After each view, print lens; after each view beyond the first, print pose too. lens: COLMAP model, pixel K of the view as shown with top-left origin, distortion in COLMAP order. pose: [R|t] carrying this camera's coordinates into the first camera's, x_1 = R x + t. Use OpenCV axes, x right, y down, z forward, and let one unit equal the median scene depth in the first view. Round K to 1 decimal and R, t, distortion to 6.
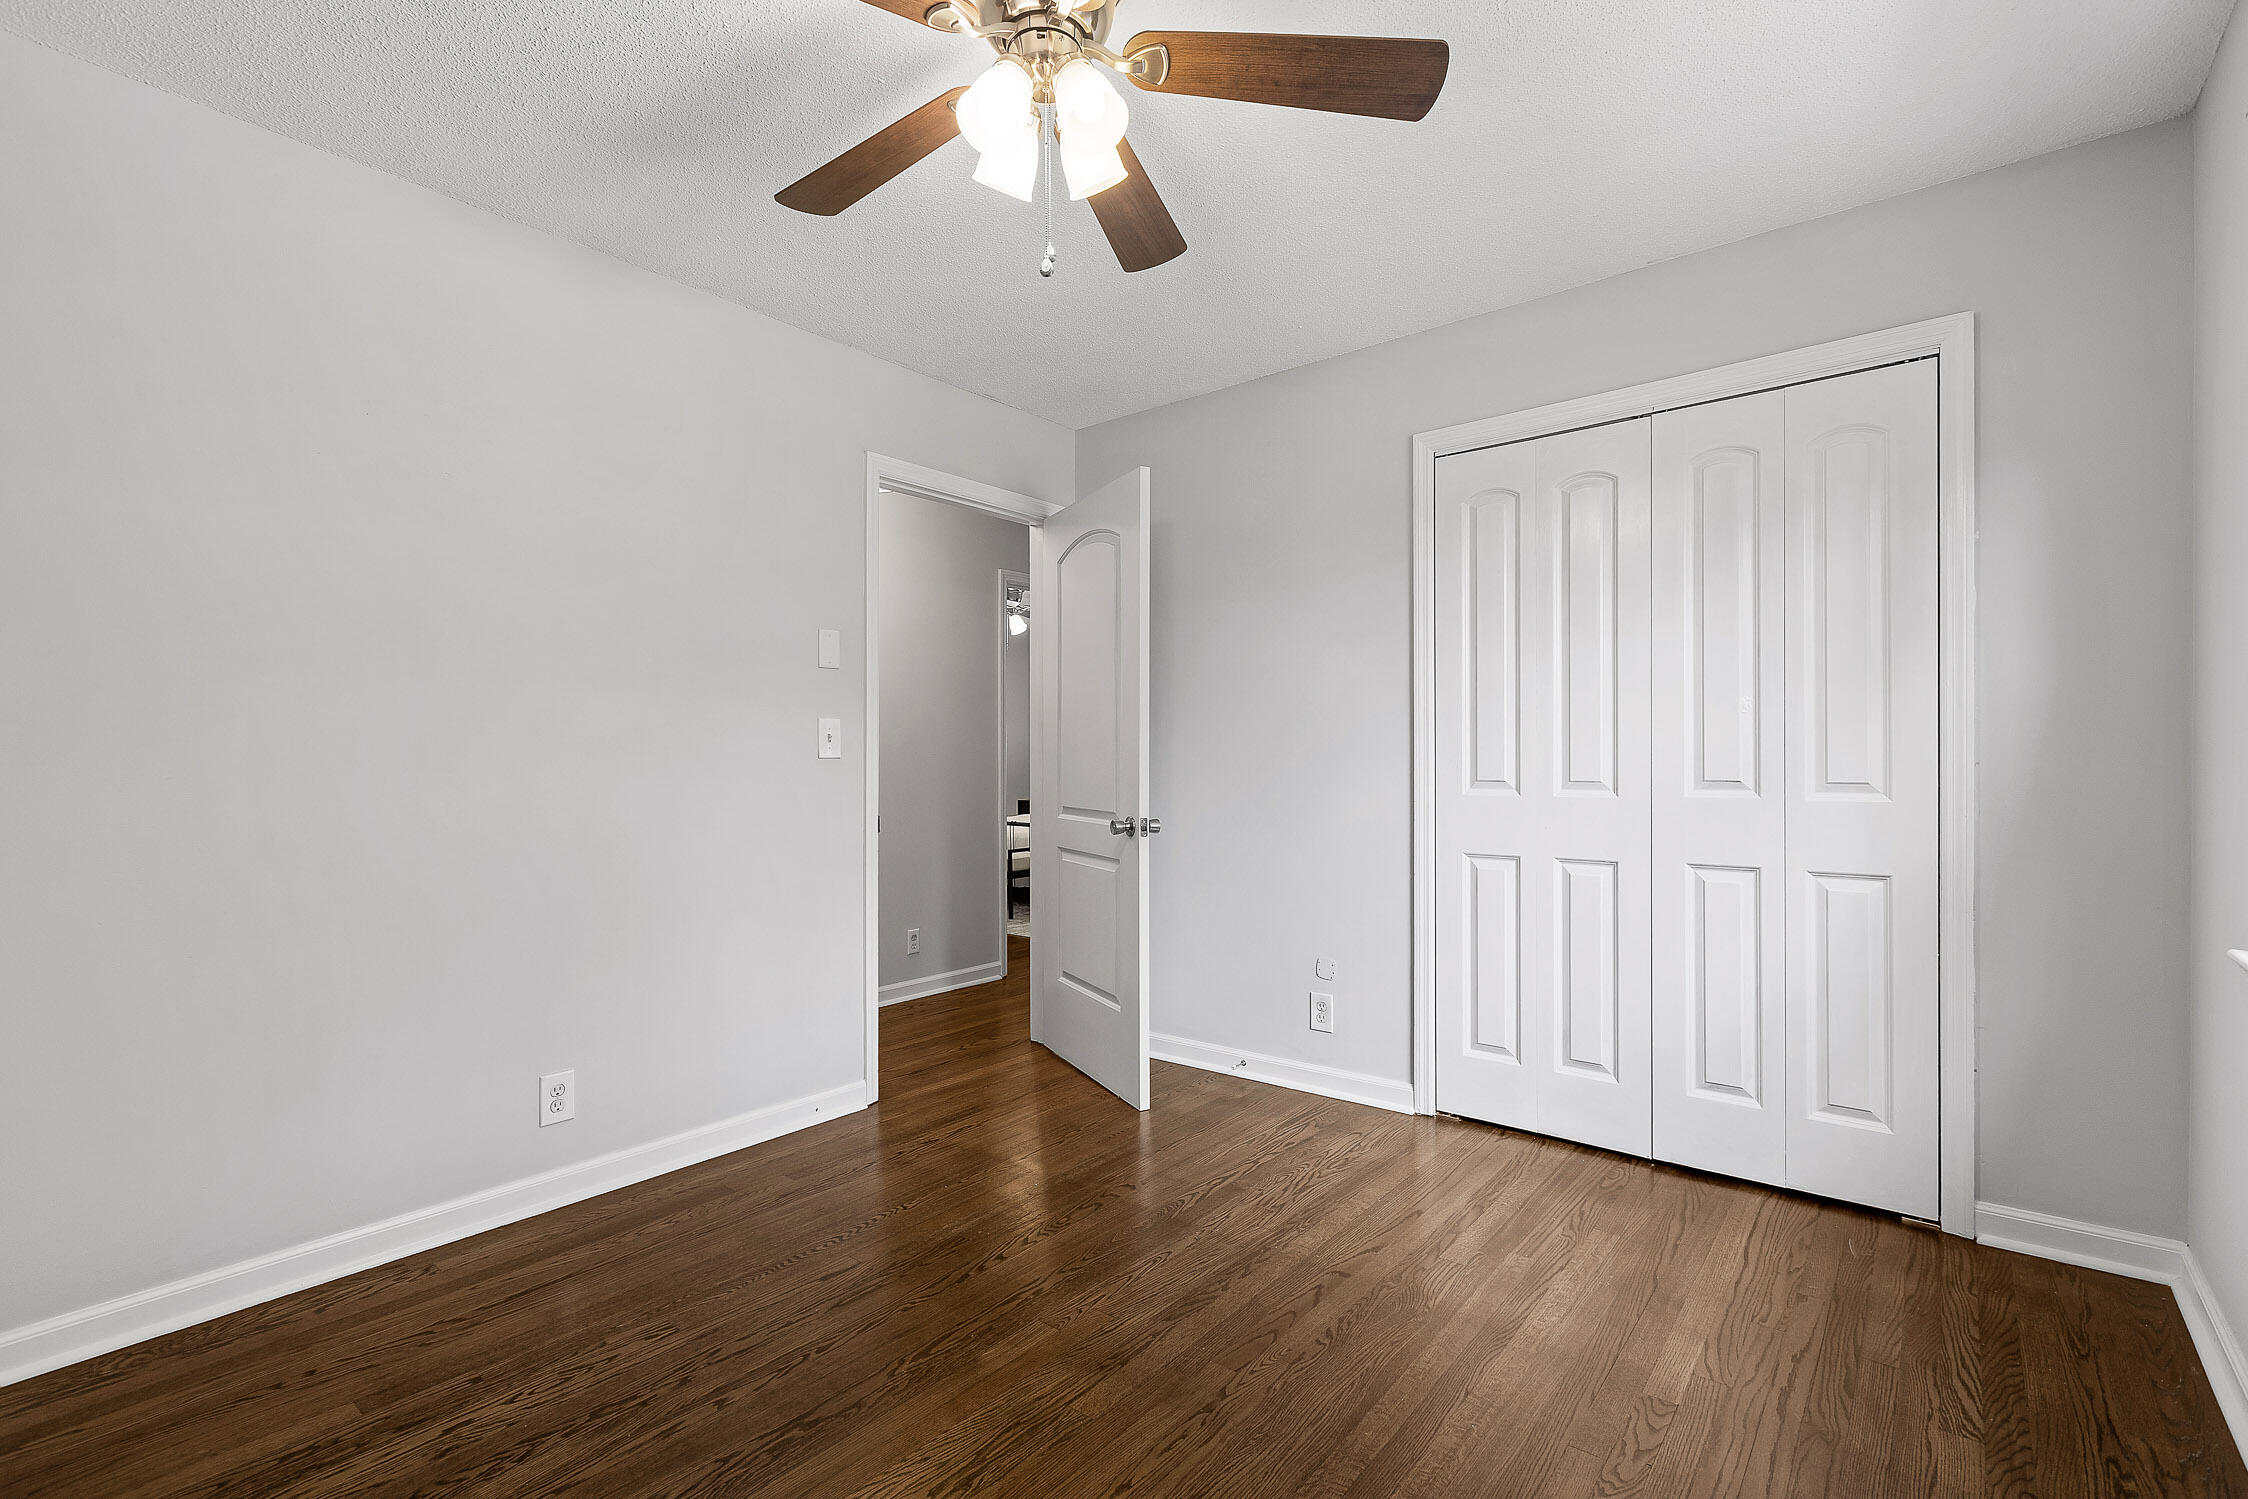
lens RADIAL K [[1010.7, 0, 1124.0], [0, 1010.7, 749.5], [0, 0, 1]] dist [-0.000245, -0.000066]
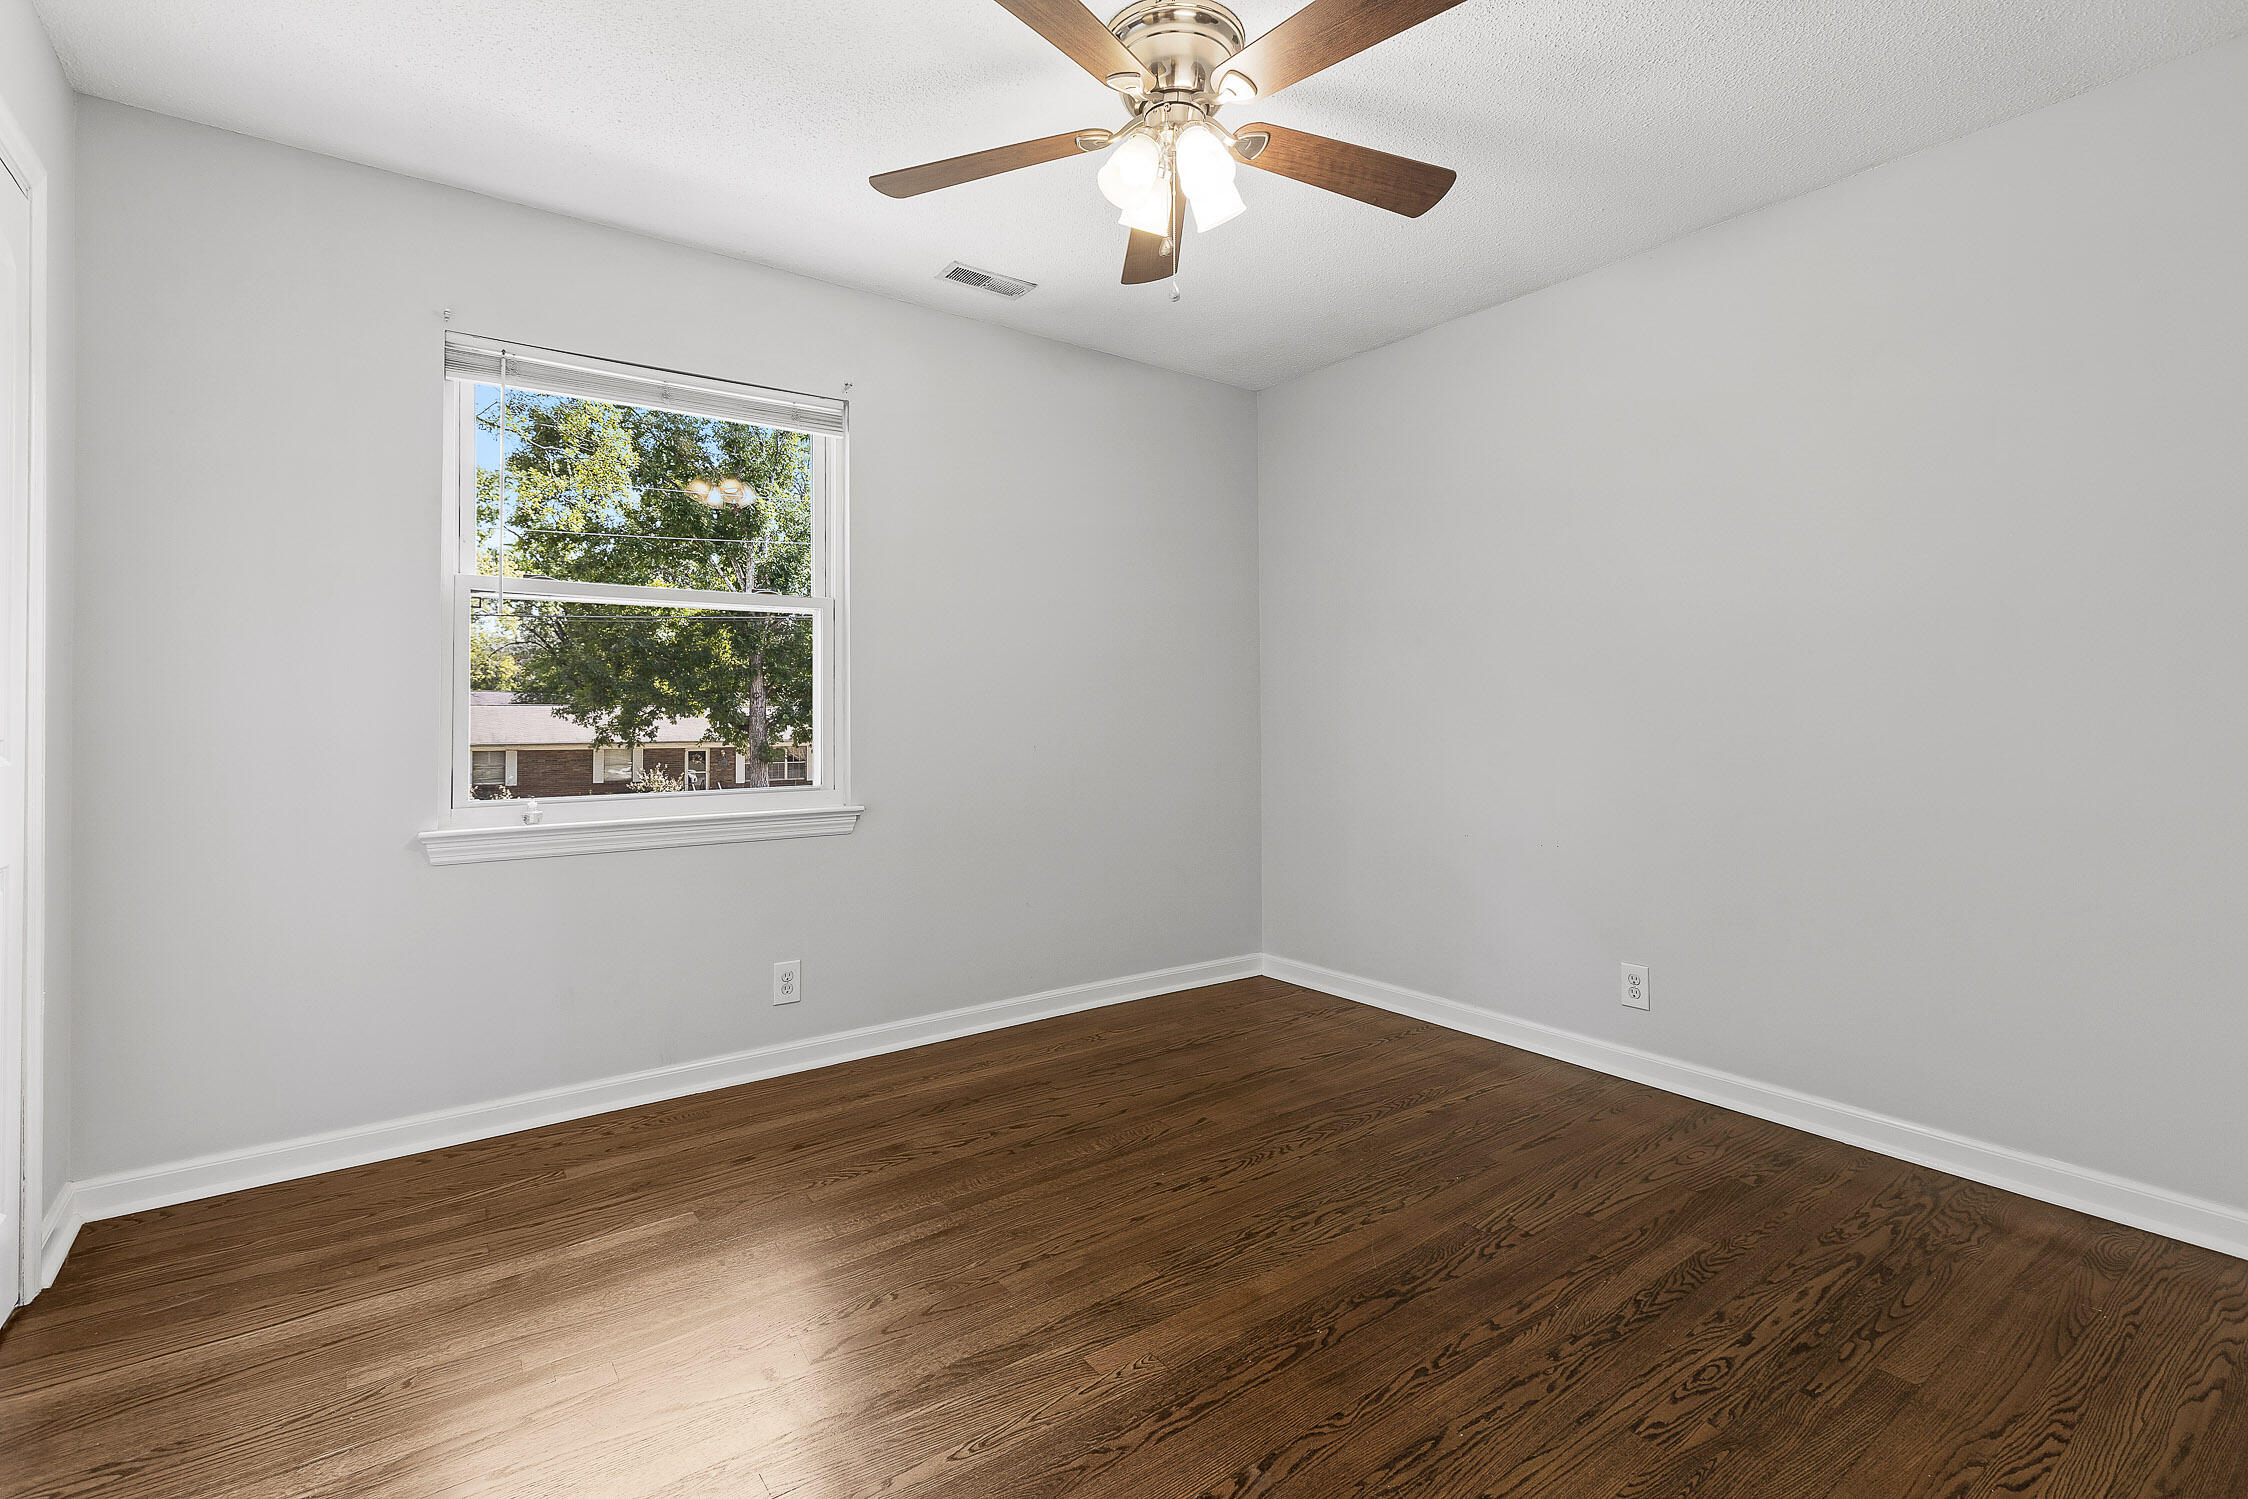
lens RADIAL K [[1010.7, 0, 1124.0], [0, 1010.7, 749.5], [0, 0, 1]] dist [-0.000245, -0.000066]
pose [[-0.968859, 0.000338, 0.247615, -0.279344], [0.006645, 0.999674, 0.024637, 0.036001], [-0.247526, 0.025515, -0.968545, 1.987971]]
